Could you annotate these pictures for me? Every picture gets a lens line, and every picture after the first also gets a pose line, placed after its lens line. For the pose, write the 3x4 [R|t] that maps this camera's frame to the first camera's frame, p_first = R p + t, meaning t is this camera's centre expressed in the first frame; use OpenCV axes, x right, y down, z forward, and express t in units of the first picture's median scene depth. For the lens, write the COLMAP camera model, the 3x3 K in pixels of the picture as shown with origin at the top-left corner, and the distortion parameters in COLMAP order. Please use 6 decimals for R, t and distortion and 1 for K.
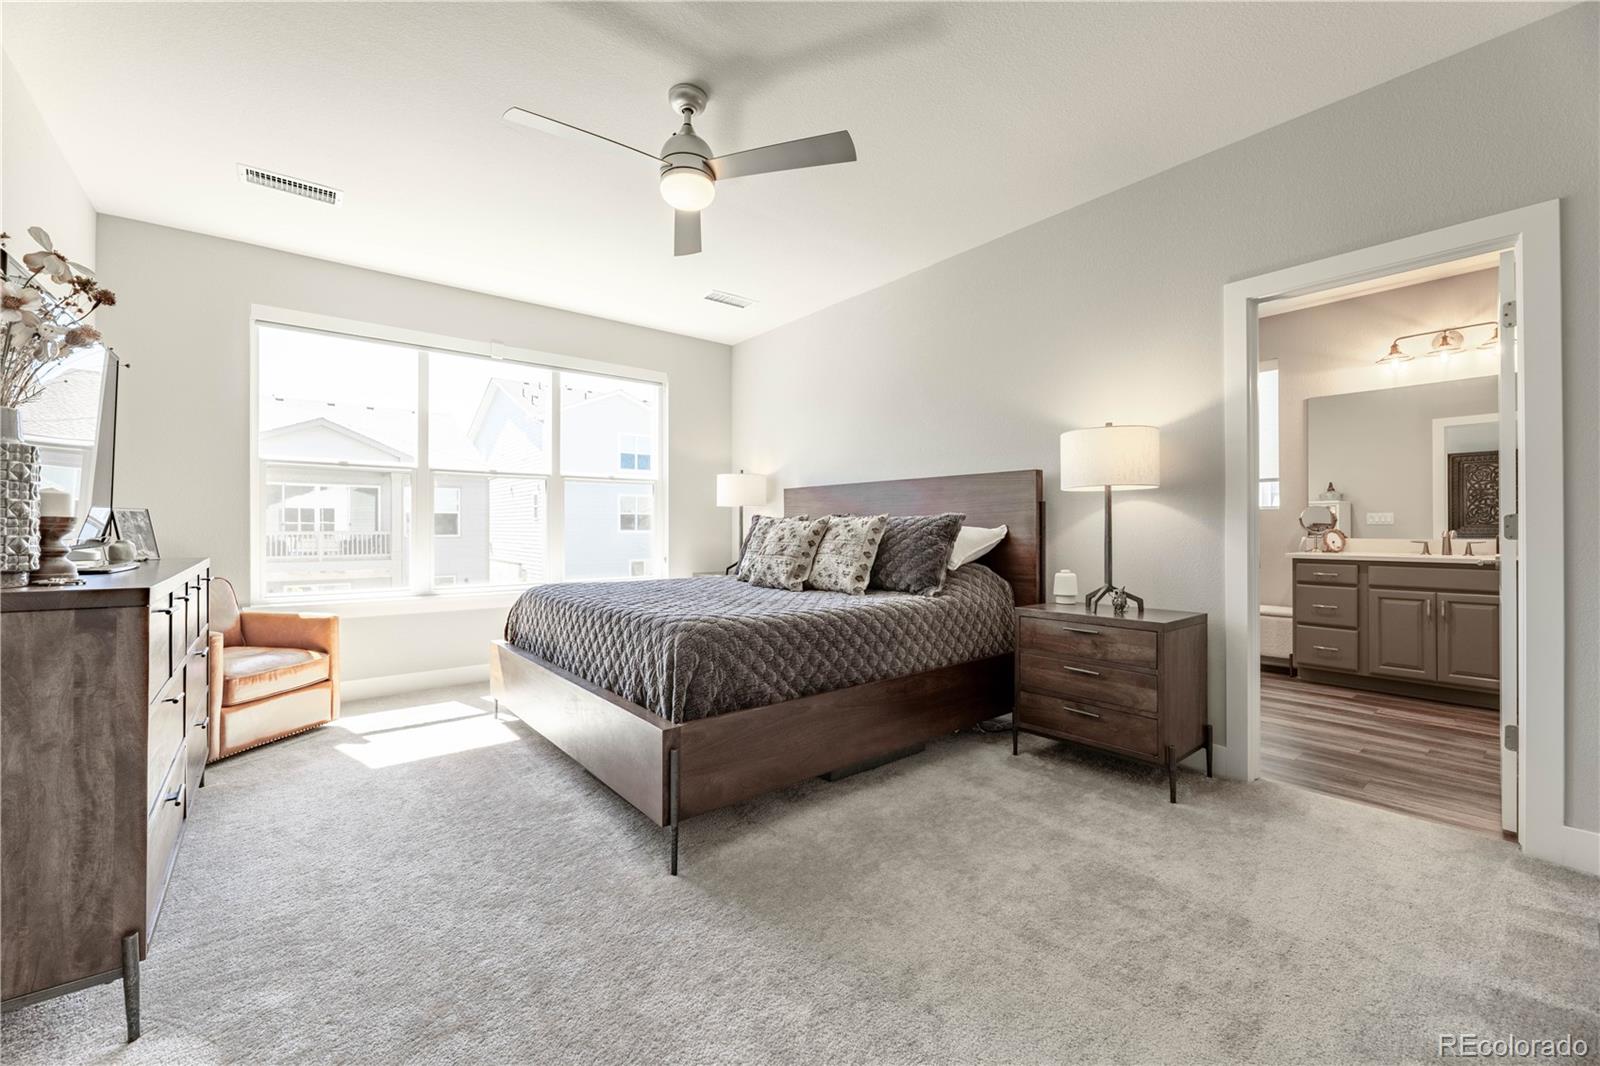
lens RADIAL K [[681.2, 0, 786.3], [0, 681.2, 528.1], [0, 0, 1]] dist [0.000116, 0.000703]
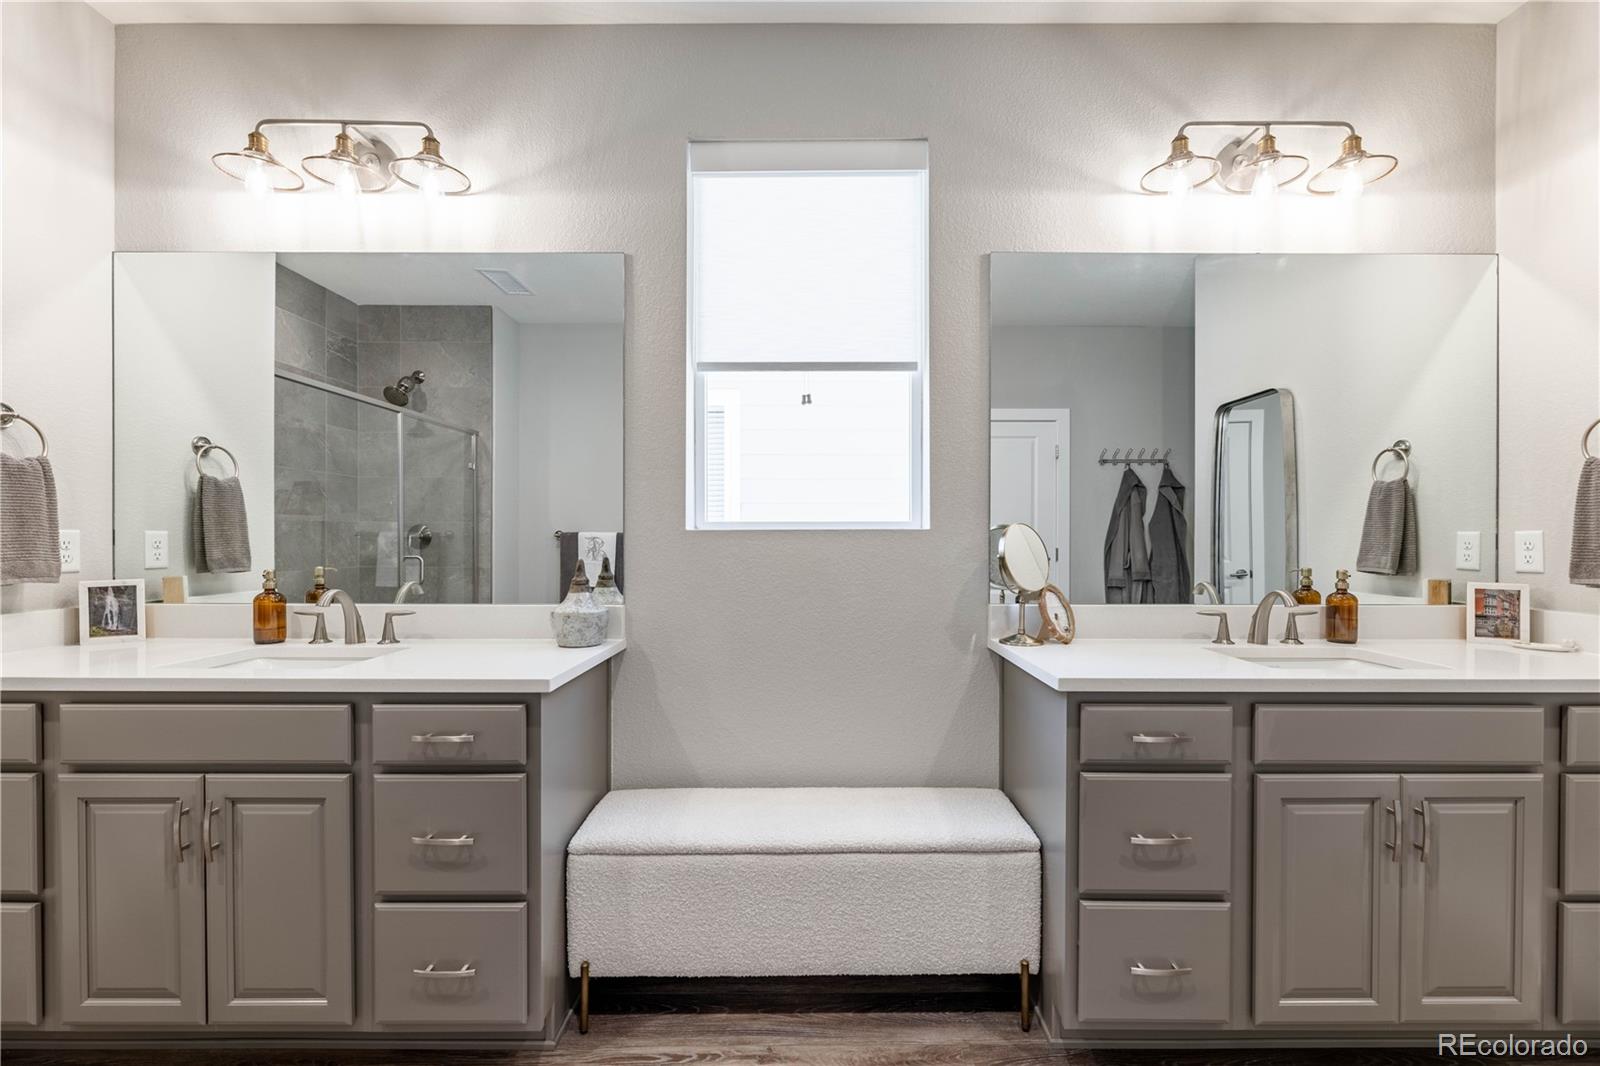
lens RADIAL K [[681.2, 0, 817.9], [0, 681.2, 538.6], [0, 0, 1]] dist [0.000116, 0.000703]
pose [[0.632841, 0.003949, 0.774272, 0.437975], [-0.002583, 0.999992, -0.002989, -0.024647], [-0.774278, -0.000108, 0.632846, 0.909031]]
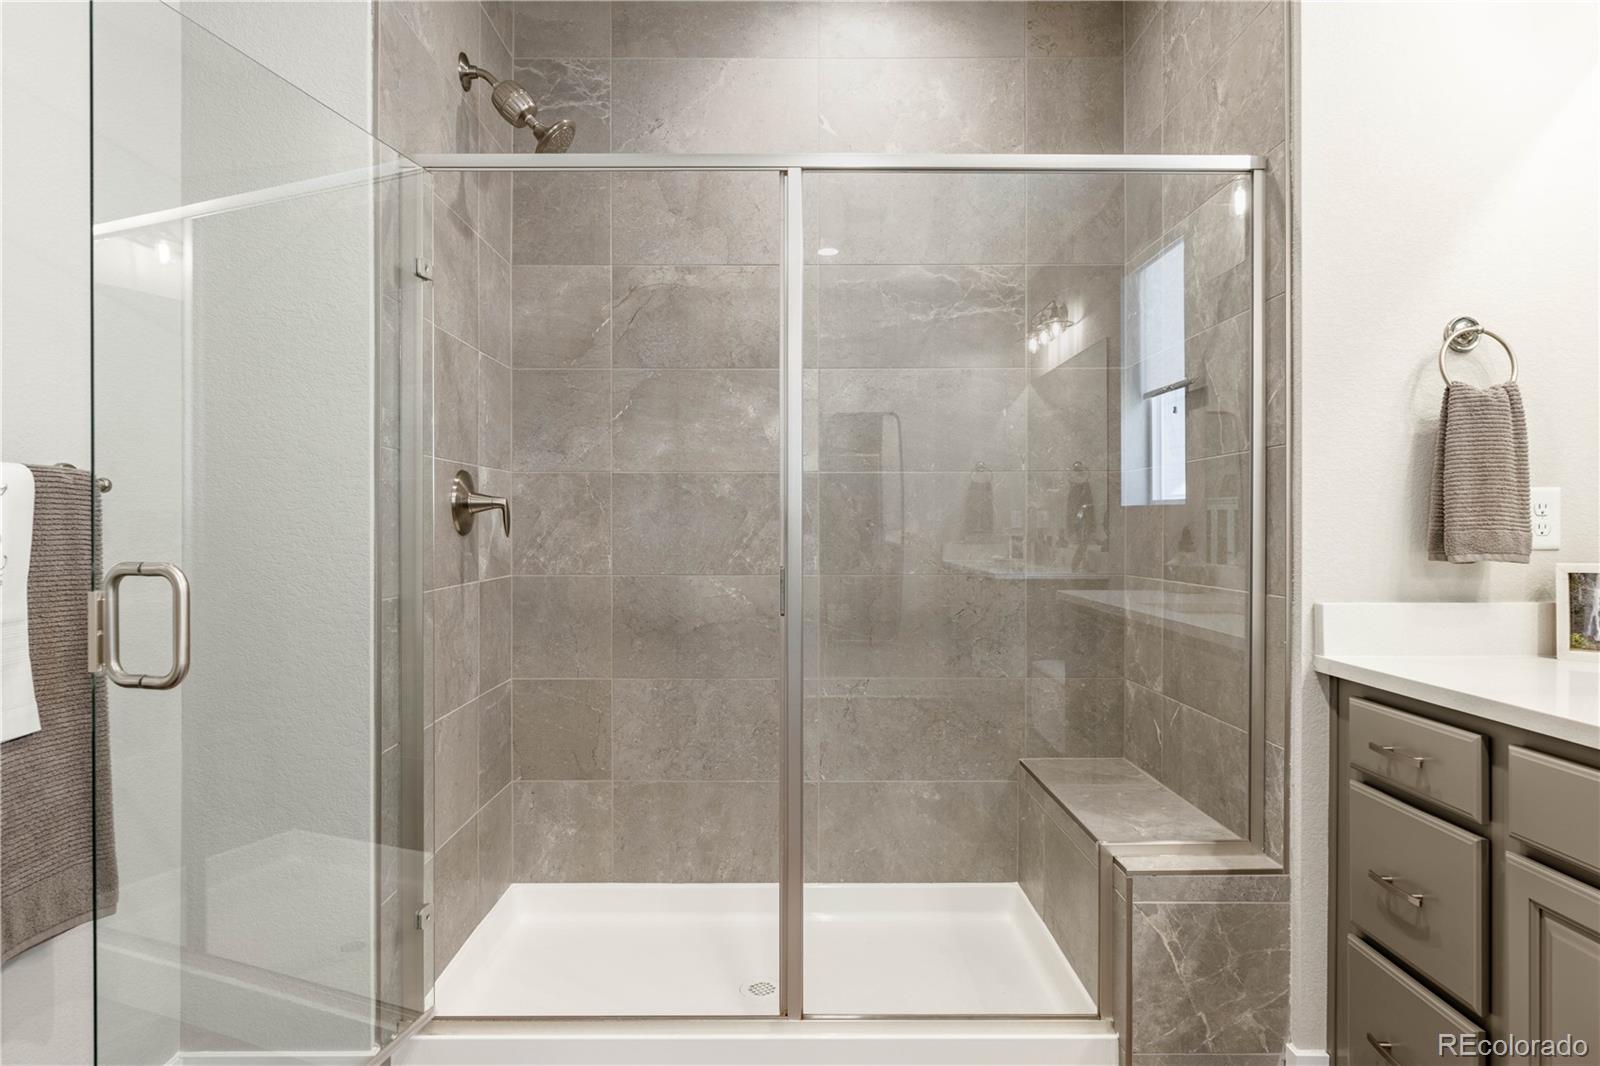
lens RADIAL K [[916.4, 0, 811.2], [0, 916.4, 538.3], [0, 0, 1]] dist [0.003992, 0.000383]
pose [[0.782153, 0.008071, -0.623034, 0.468109], [-0.000351, 0.999922, 0.012513, -0.014192], [0.623087, -0.009569, 0.782094, 1.030345]]
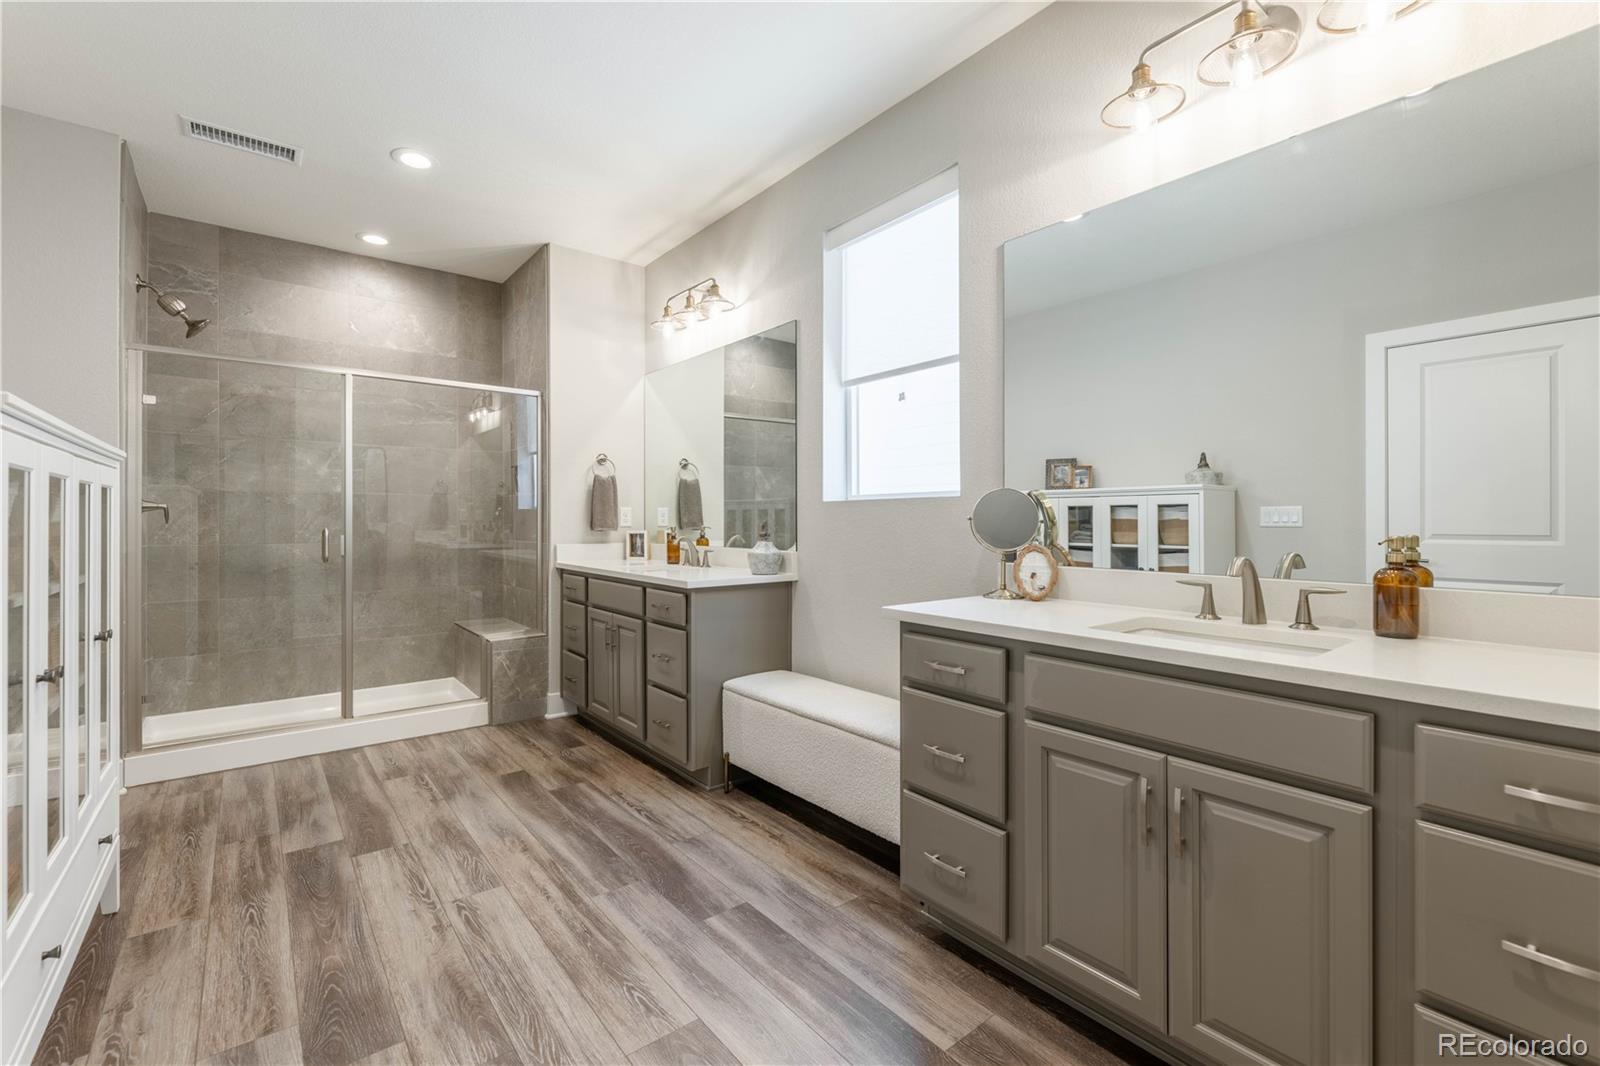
lens RADIAL K [[702.2, 0, 811.0], [0, 702.2, 522.8], [0, 0, 1]] dist [-0.009984, -0.000899]
pose [[0.999902, 0.002482, -0.013812, 0.713805], [-0.002446, 0.999994, 0.002583, -0.013304], [0.013819, -0.002549, 0.999901, 0.606535]]
